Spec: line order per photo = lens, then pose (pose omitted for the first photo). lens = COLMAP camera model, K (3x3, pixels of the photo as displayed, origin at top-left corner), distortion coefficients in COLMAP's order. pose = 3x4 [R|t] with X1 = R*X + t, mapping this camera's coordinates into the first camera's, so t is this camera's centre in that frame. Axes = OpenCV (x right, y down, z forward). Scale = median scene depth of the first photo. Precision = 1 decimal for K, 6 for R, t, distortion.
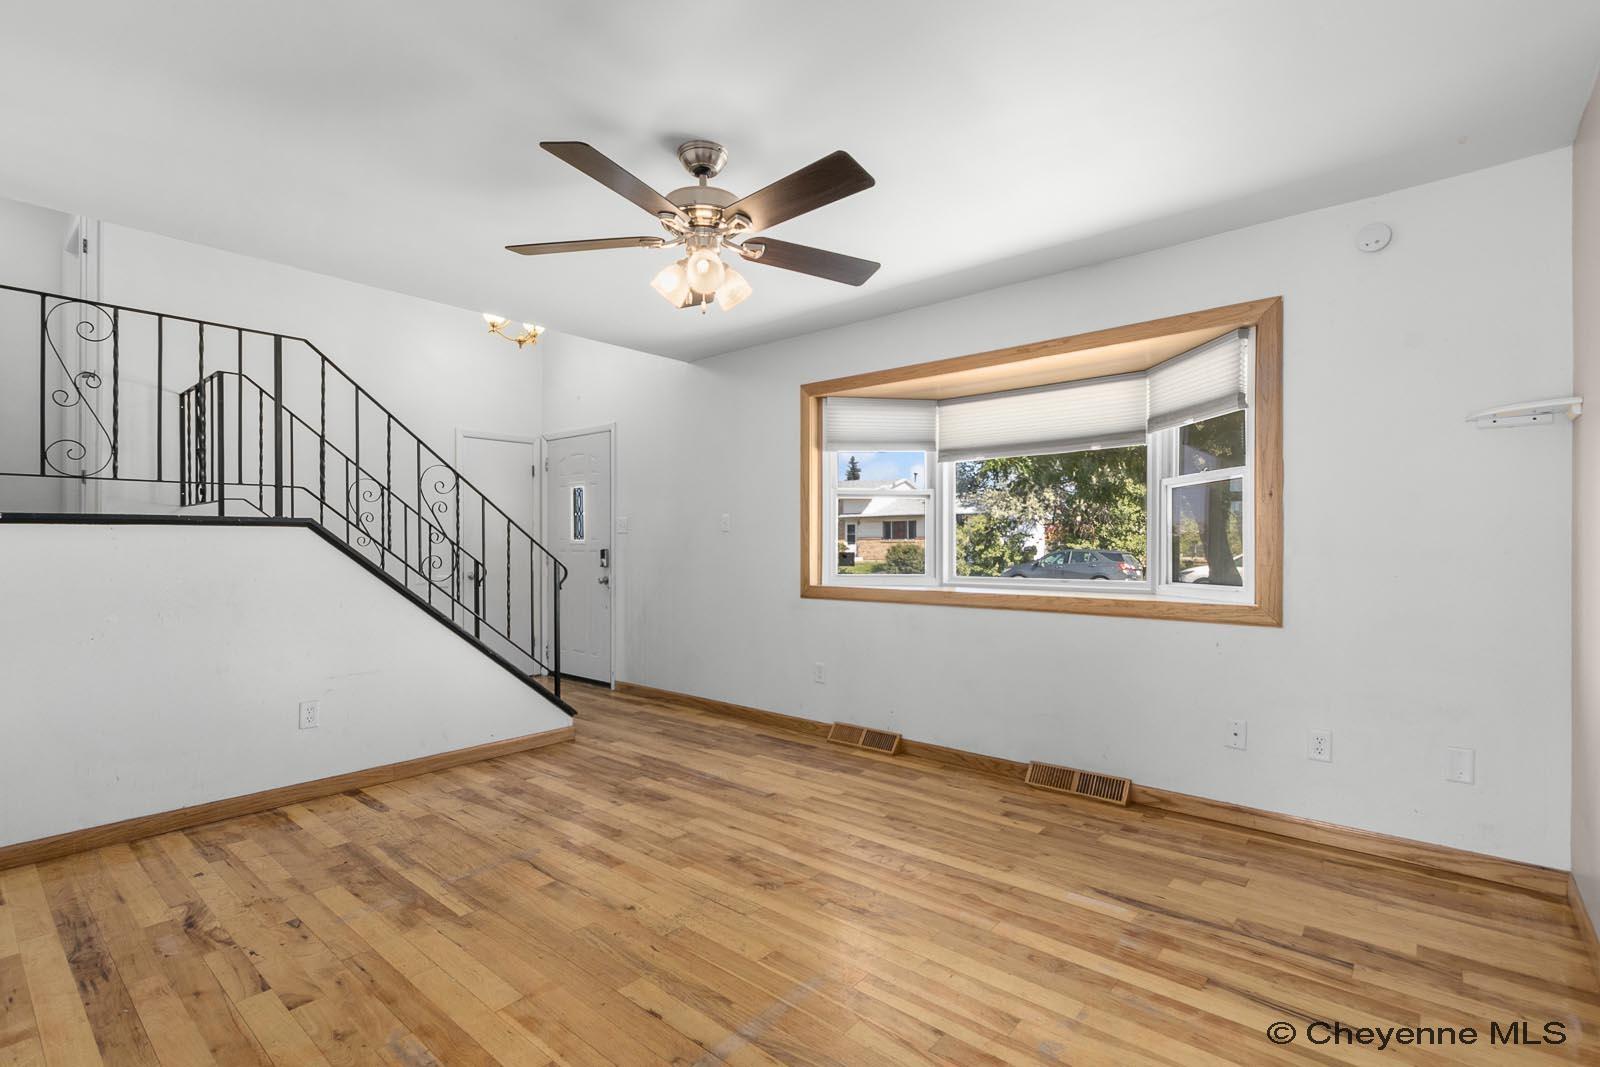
lens RADIAL K [[750.5, 0, 802.7], [0, 750.5, 538.2], [0, 0, 1]] dist [0.011687, -0.002873]
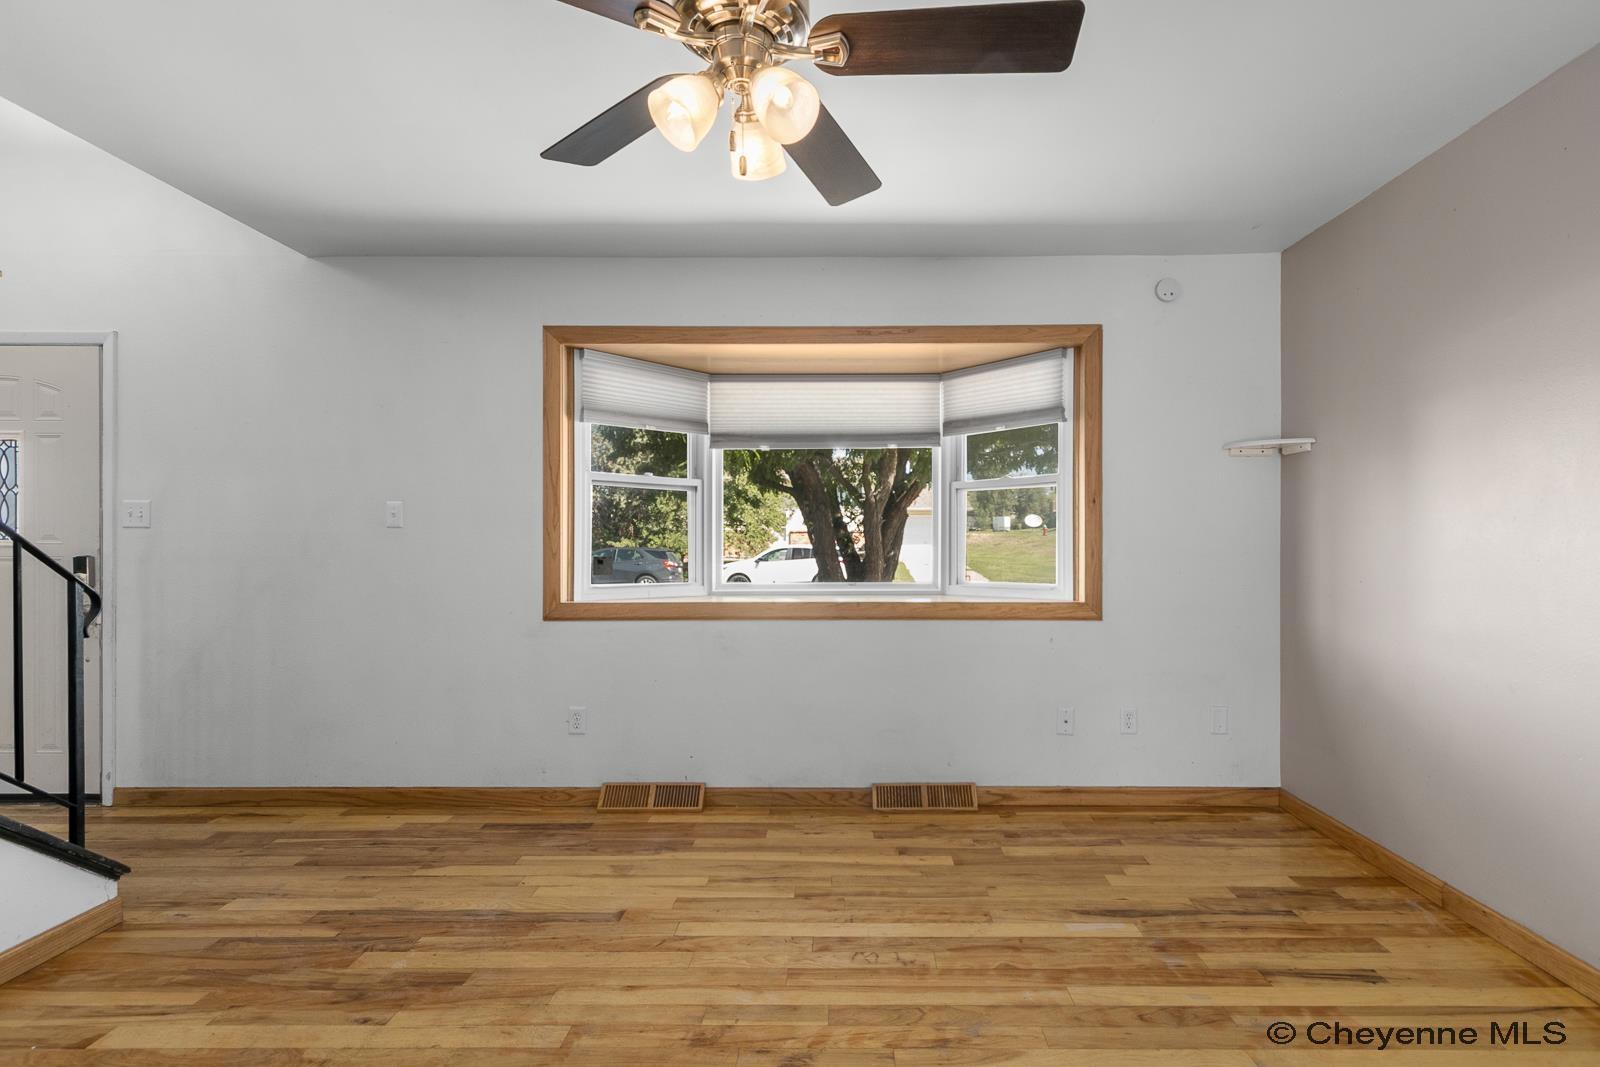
lens RADIAL K [[750.5, 0, 800.8], [0, 750.5, 536.4], [0, 0, 1]] dist [0.011687, -0.002873]
pose [[0.760656, 0.003361, 0.649147, -0.362762], [-0.004923, 0.999988, 0.000591, -0.004203], [-0.649137, -0.003645, 0.760663, 0.370646]]
